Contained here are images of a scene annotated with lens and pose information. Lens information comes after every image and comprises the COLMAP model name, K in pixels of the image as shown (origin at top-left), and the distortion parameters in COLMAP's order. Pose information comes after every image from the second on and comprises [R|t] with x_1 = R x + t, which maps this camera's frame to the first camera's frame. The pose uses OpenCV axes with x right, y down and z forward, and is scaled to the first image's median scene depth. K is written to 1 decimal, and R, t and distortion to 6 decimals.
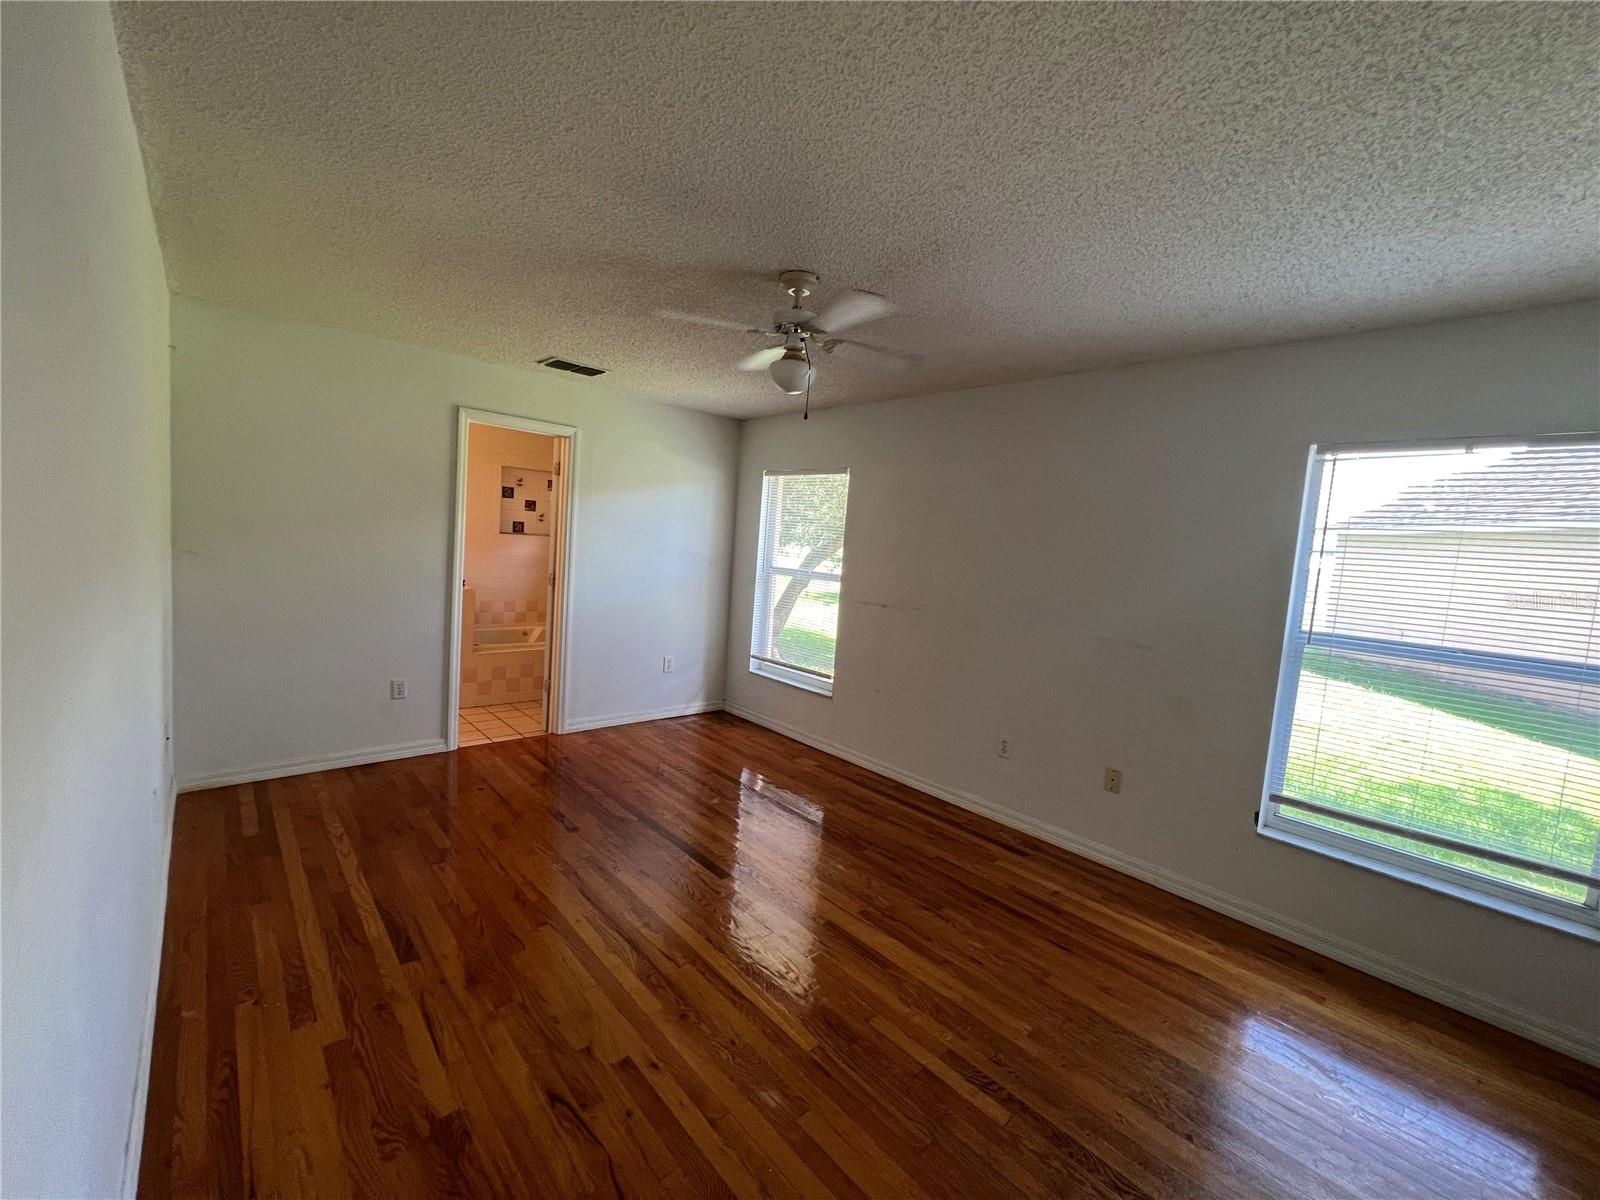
lens RADIAL K [[643.3, 0, 796.7], [0, 643.3, 594.3], [0, 0, 1]] dist [-0.003038, 0.000722]
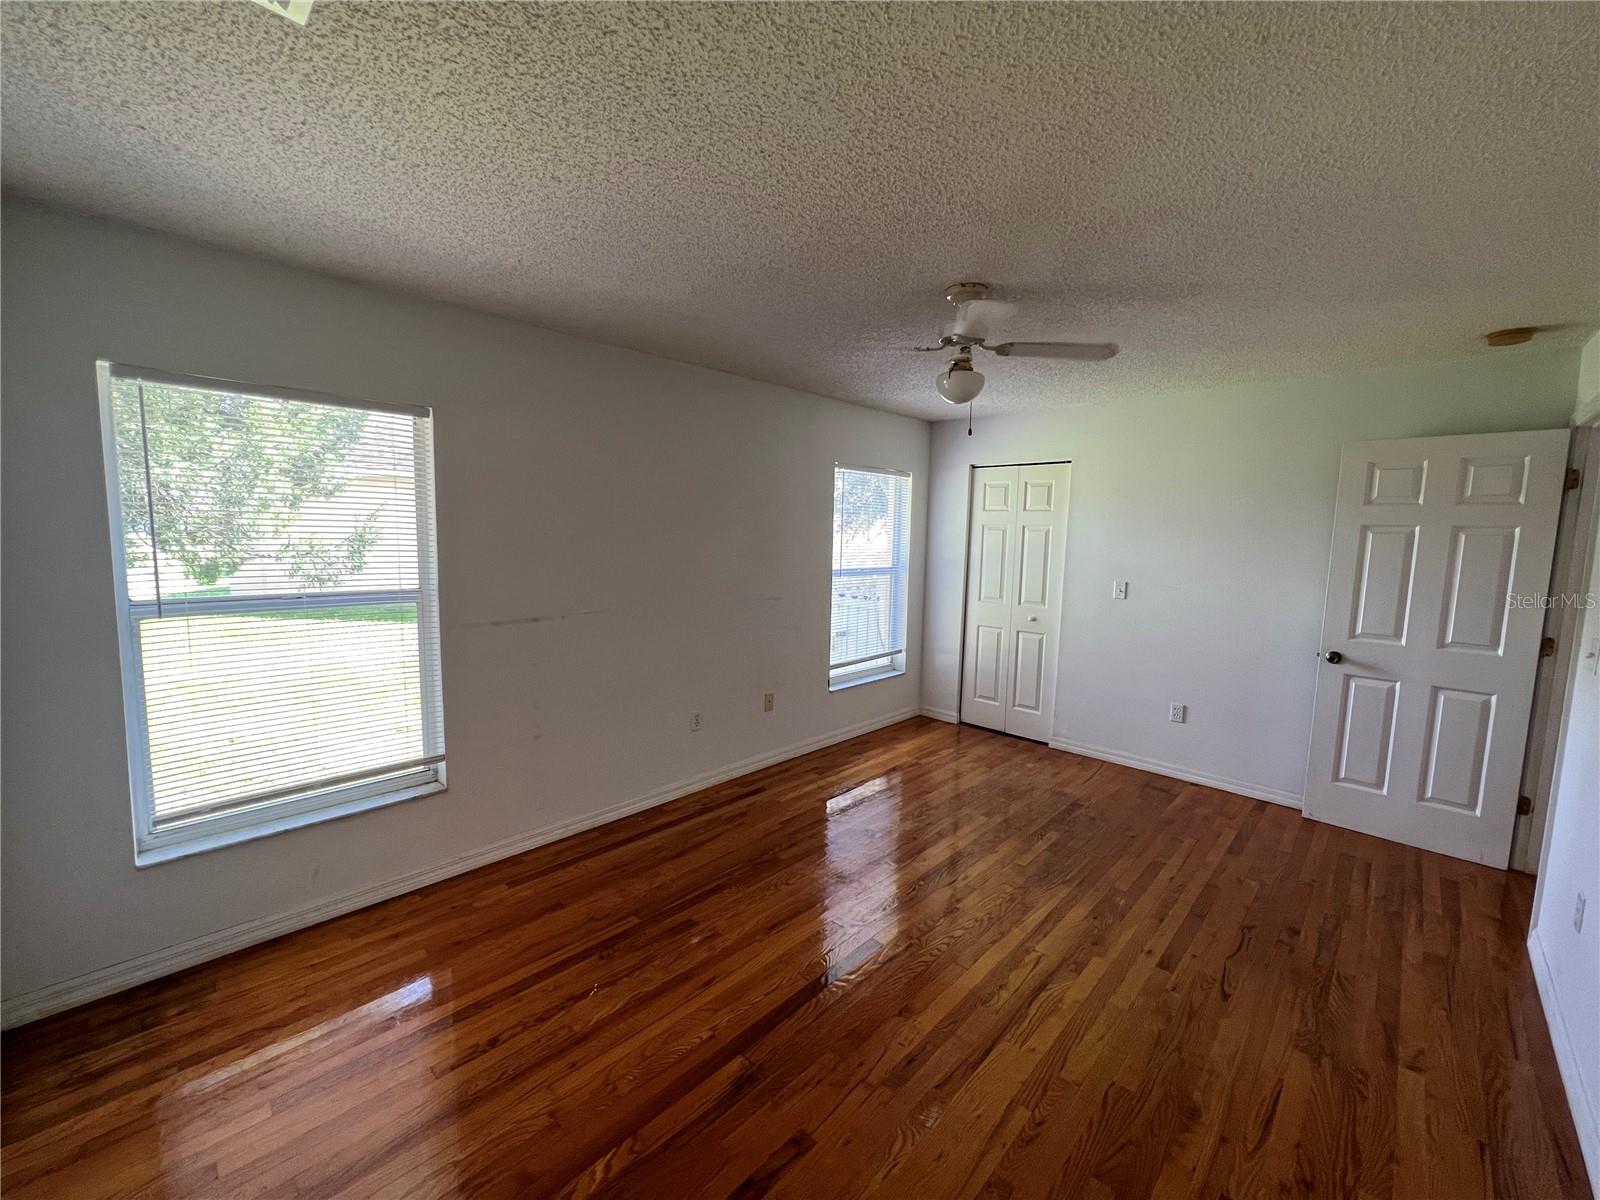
lens RADIAL K [[643.3, 0, 796.7], [0, 643.3, 594.3], [0, 0, 1]] dist [-0.003038, 0.000722]
pose [[-0.058911, -0.172293, 0.983283, -0.765296], [0.062213, 0.982445, 0.175874, -0.155965], [-0.996323, 0.071534, -0.047158, 0.976986]]
